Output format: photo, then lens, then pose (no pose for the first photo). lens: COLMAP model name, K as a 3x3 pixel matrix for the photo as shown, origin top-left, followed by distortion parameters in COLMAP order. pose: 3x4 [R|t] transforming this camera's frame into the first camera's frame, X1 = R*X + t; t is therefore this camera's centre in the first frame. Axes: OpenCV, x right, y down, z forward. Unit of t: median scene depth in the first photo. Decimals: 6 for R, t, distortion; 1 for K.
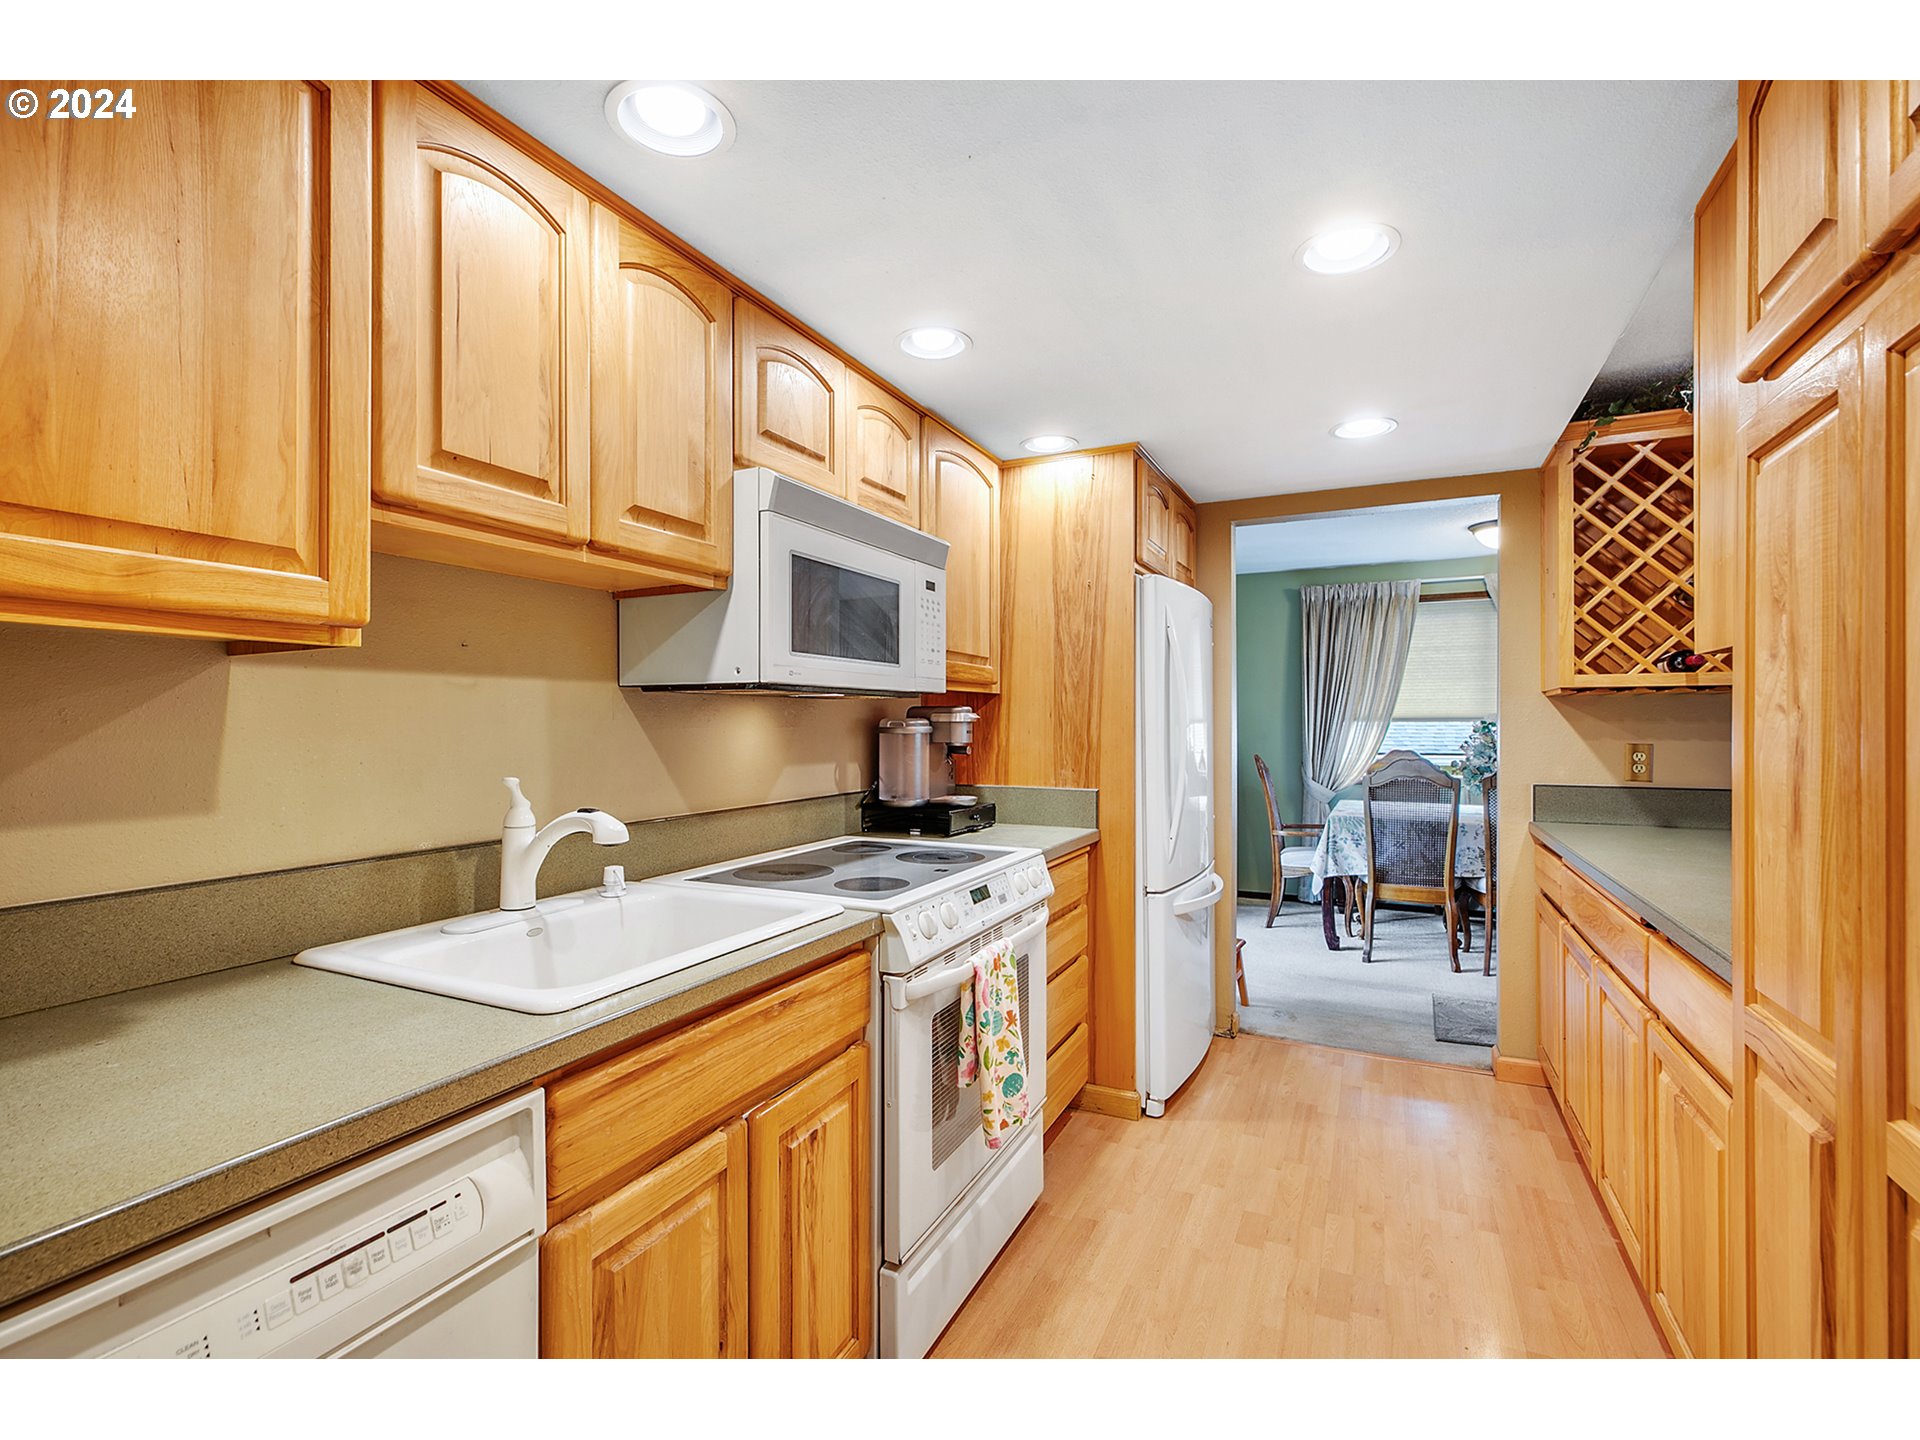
lens RADIAL K [[875.0, 0, 960.9], [0, 875.0, 726.1], [0, 0, 1]] dist [-0.045818, 0.013204]
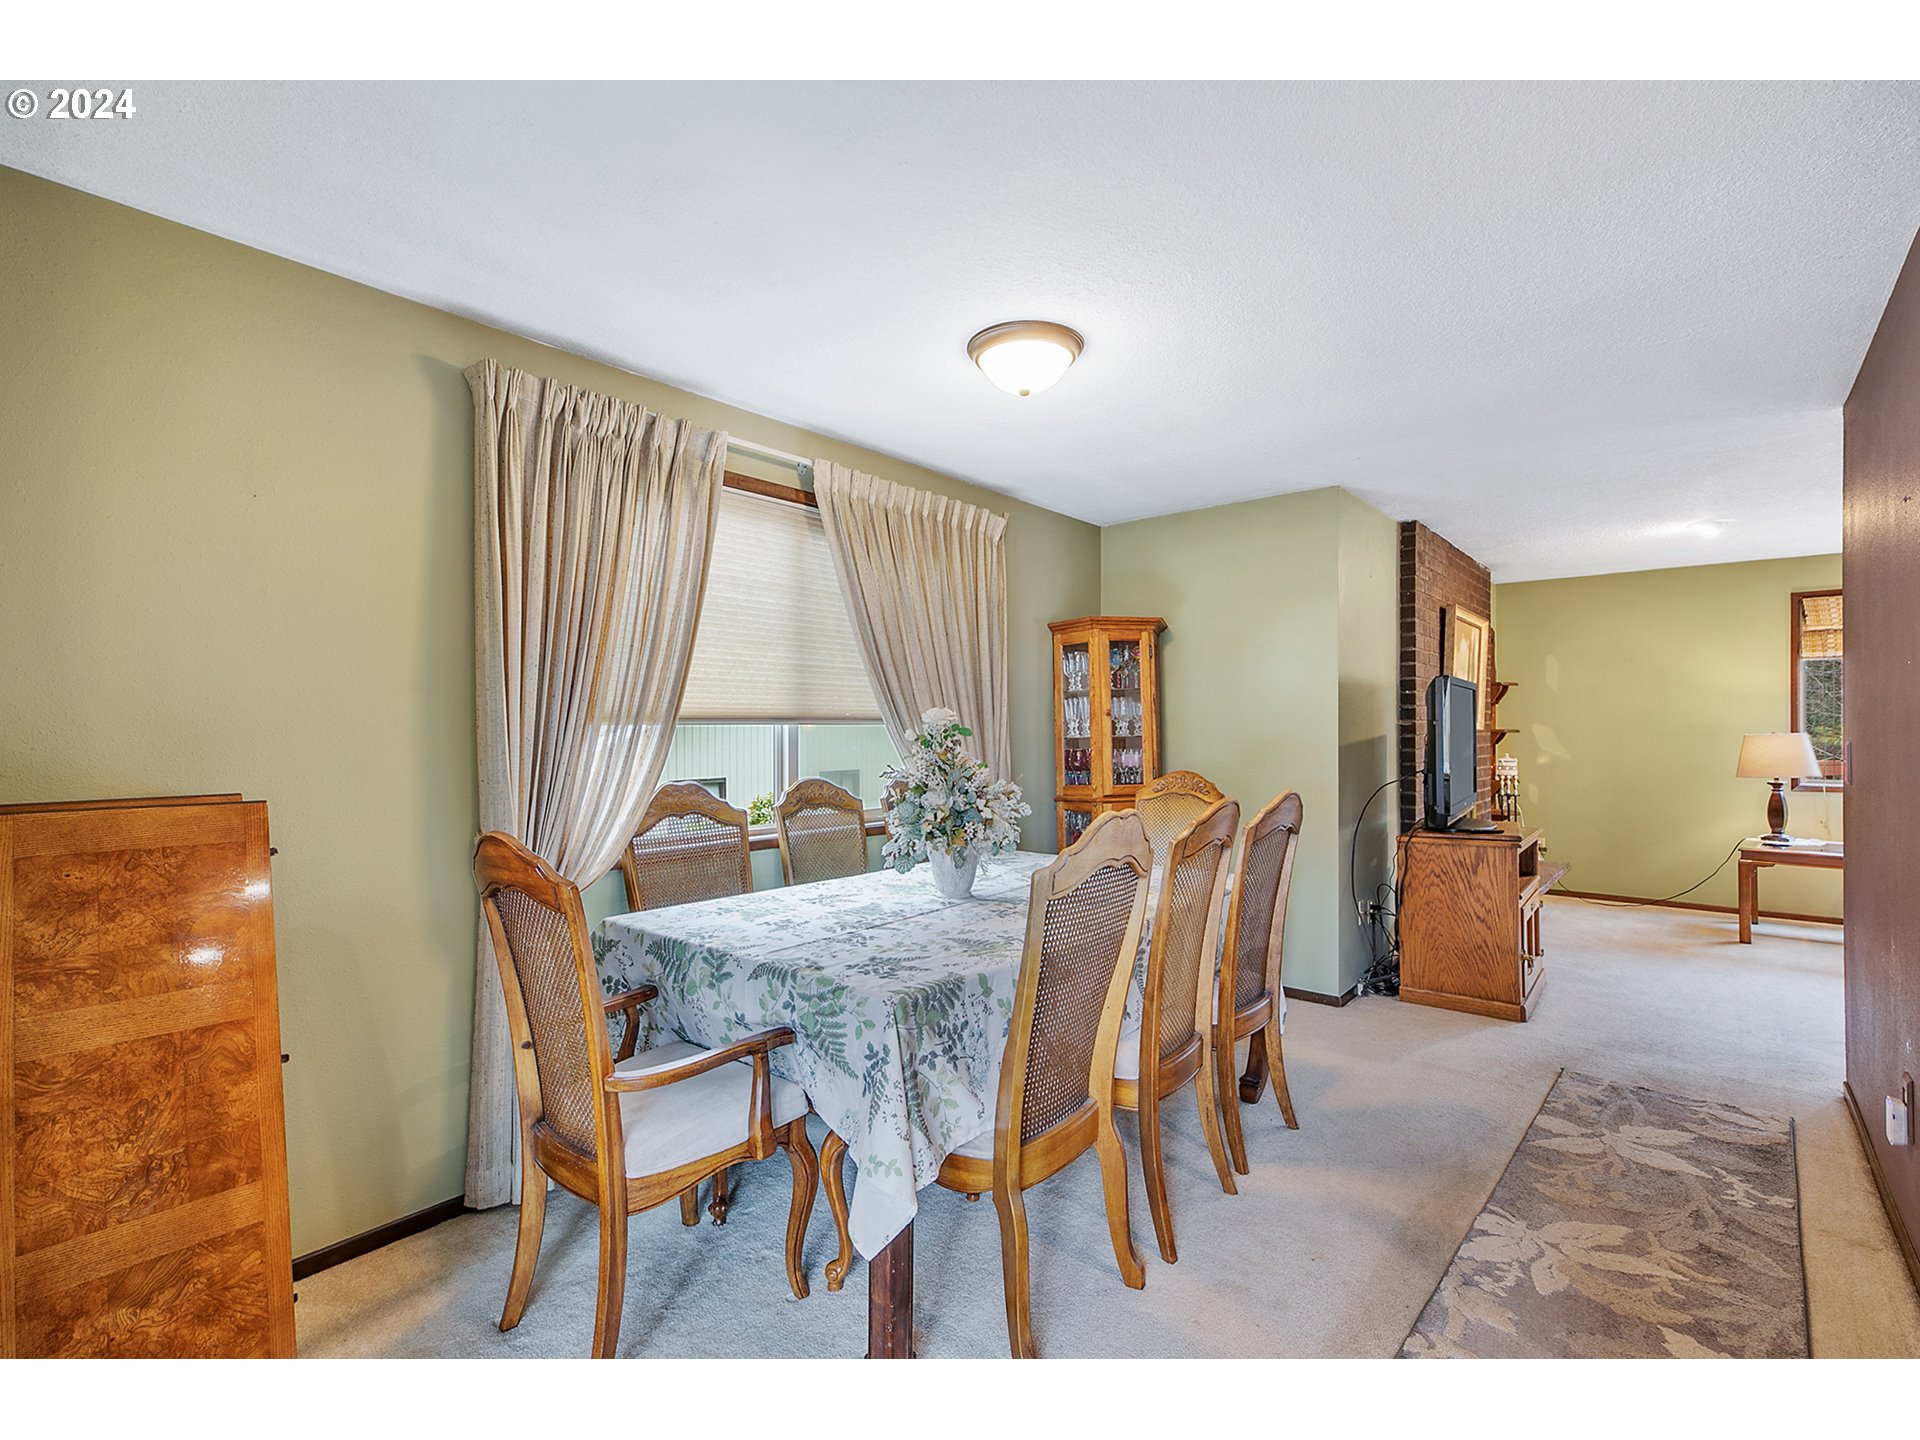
lens RADIAL K [[875.0, 0, 960.9], [0, 875.0, 726.1], [0, 0, 1]] dist [-0.045818, 0.013204]
pose [[0.199163, -0.001145, 0.979966, 0.077792], [-0.001873, 0.999997, 0.001549, -0.006191], [-0.979965, -0.002144, 0.199160, 0.767619]]
